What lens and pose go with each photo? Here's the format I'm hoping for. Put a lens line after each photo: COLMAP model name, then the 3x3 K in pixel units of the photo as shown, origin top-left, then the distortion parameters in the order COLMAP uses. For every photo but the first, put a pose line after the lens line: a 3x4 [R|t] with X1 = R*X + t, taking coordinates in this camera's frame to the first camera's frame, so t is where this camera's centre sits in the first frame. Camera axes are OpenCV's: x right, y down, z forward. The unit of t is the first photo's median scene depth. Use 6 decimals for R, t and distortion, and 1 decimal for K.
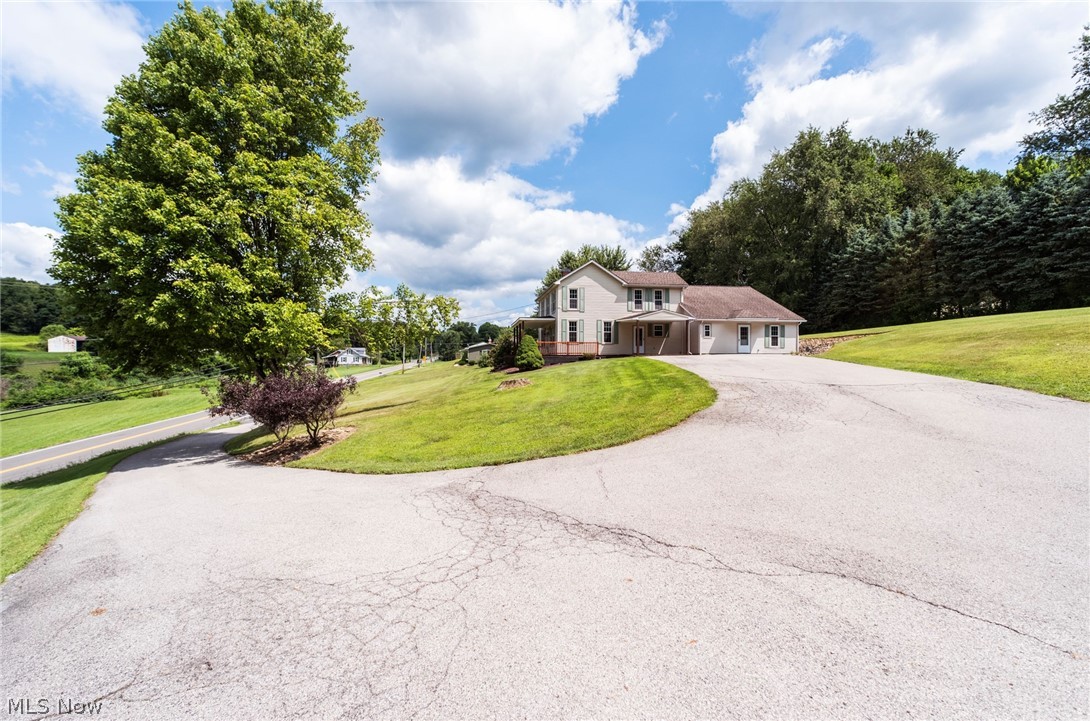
lens RADIAL K [[472.0, 0, 545.0], [0, 472.0, 360.5], [0, 0, 1]] dist [-0.000405, 0.000010]
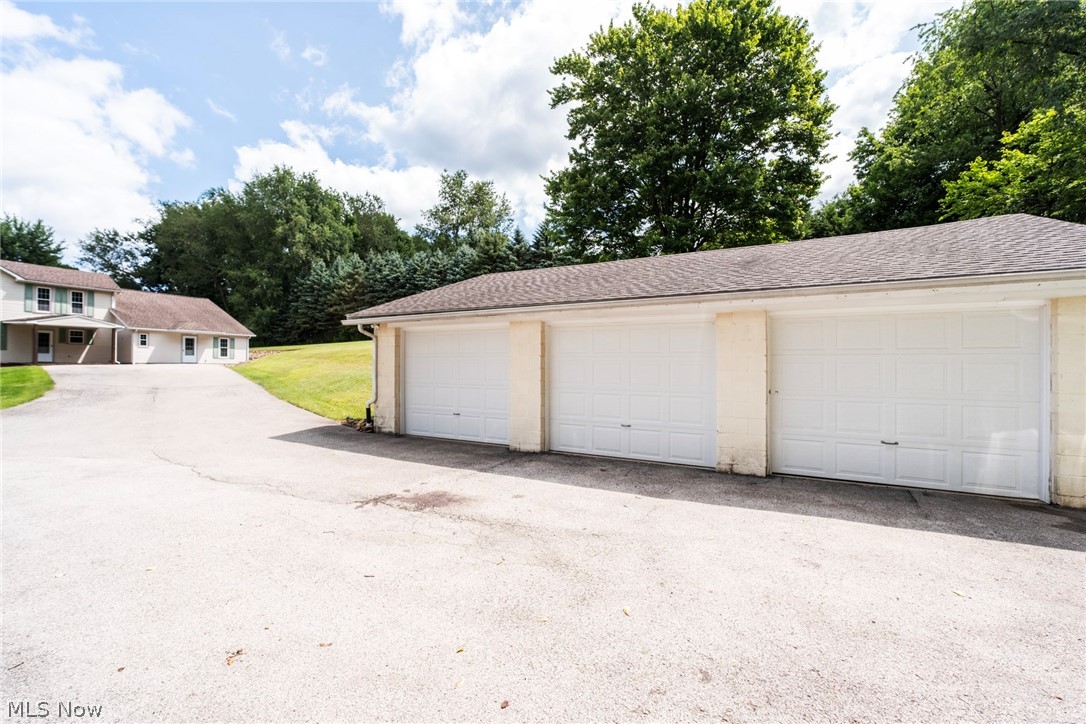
lens RADIAL K [[463.1, 0, 557.9], [0, 463.1, 360.0], [0, 0, 1]] dist [-0.003923, 0.000726]
pose [[0.563289, 0.015268, 0.826119, 0.032291], [0.000845, 0.999818, -0.019055, -0.001614], [-0.826259, 0.011431, 0.563174, -0.249052]]
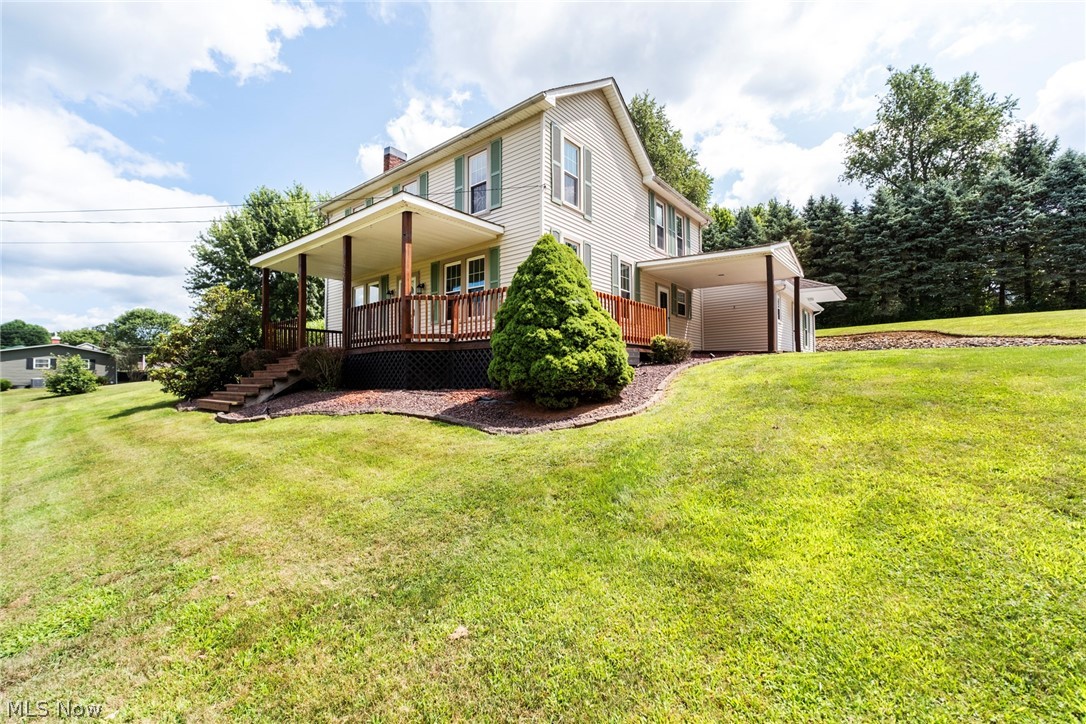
lens RADIAL K [[463.1, 0, 557.9], [0, 463.1, 360.0], [0, 0, 1]] dist [-0.003923, 0.000726]
pose [[0.730247, 0.019464, 0.682906, -0.149070], [0.010010, 0.999182, -0.039183, 0.007685], [-0.683110, 0.035449, 0.729455, 0.763645]]
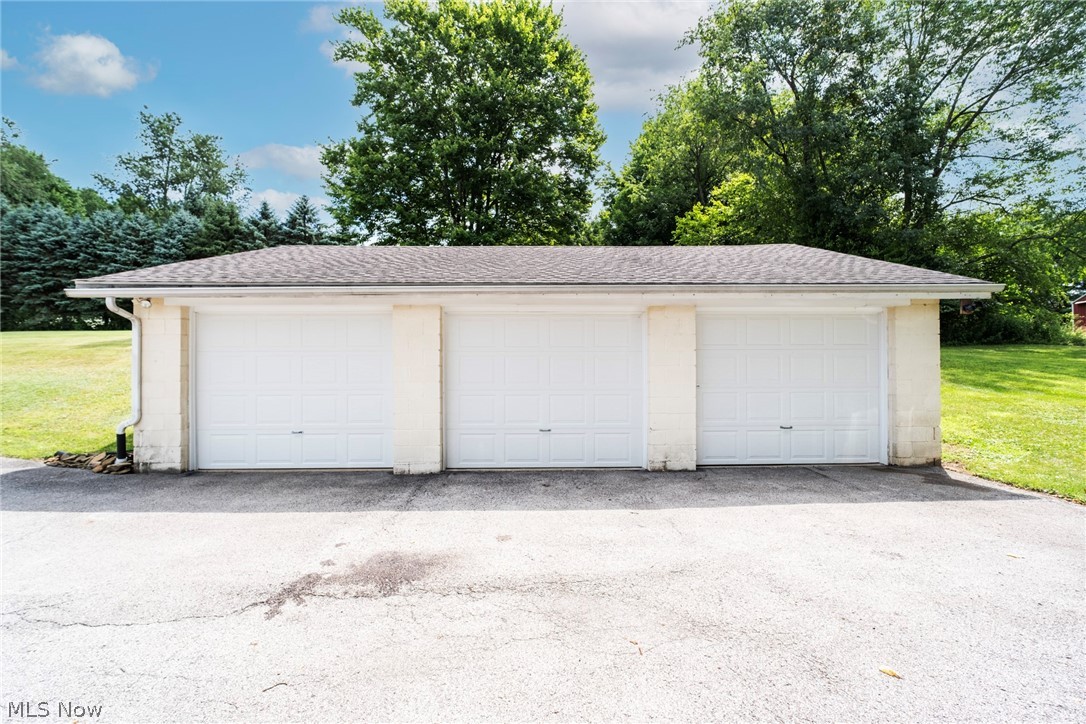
lens RADIAL K [[463.1, 0, 557.9], [0, 463.1, 360.0], [0, 0, 1]] dist [-0.003923, 0.000726]
pose [[0.084971, 0.015332, 0.996265, 0.040437], [0.013963, 0.999765, -0.016577, -0.000596], [-0.996286, 0.015319, 0.084737, -0.177694]]
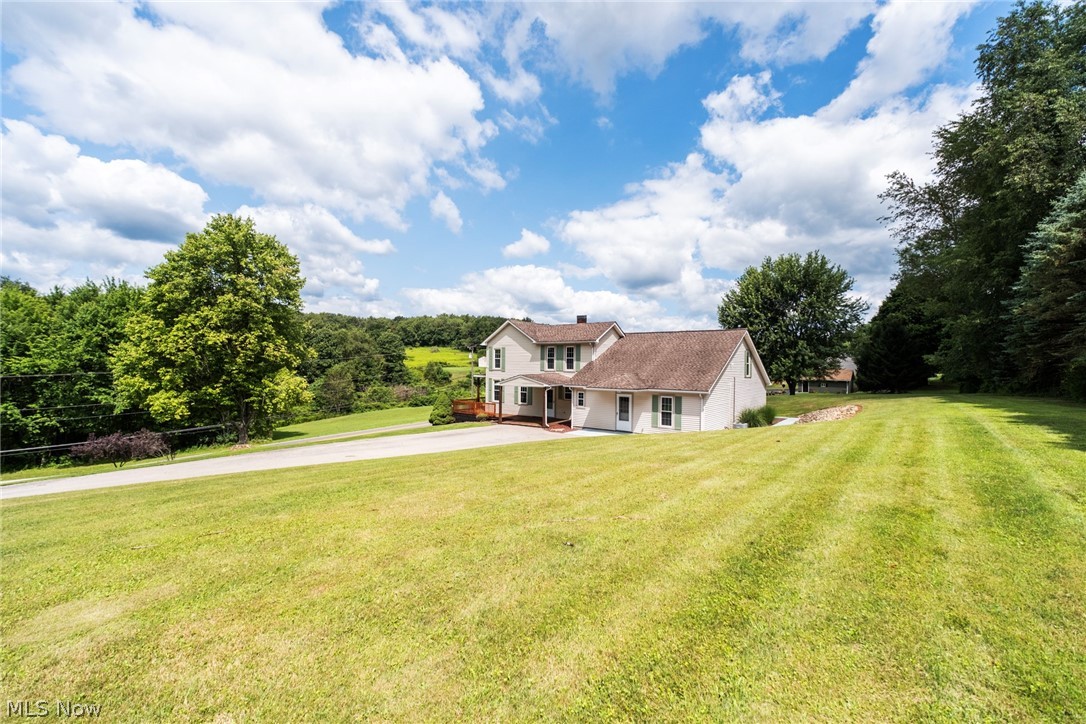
lens RADIAL K [[463.1, 0, 557.9], [0, 463.1, 360.0], [0, 0, 1]] dist [-0.003923, 0.000726]
pose [[0.705960, 0.005189, -0.708232, 0.844328], [-0.020154, 0.999715, -0.012765, -0.114248], [0.707965, 0.023285, 0.705864, 0.374939]]
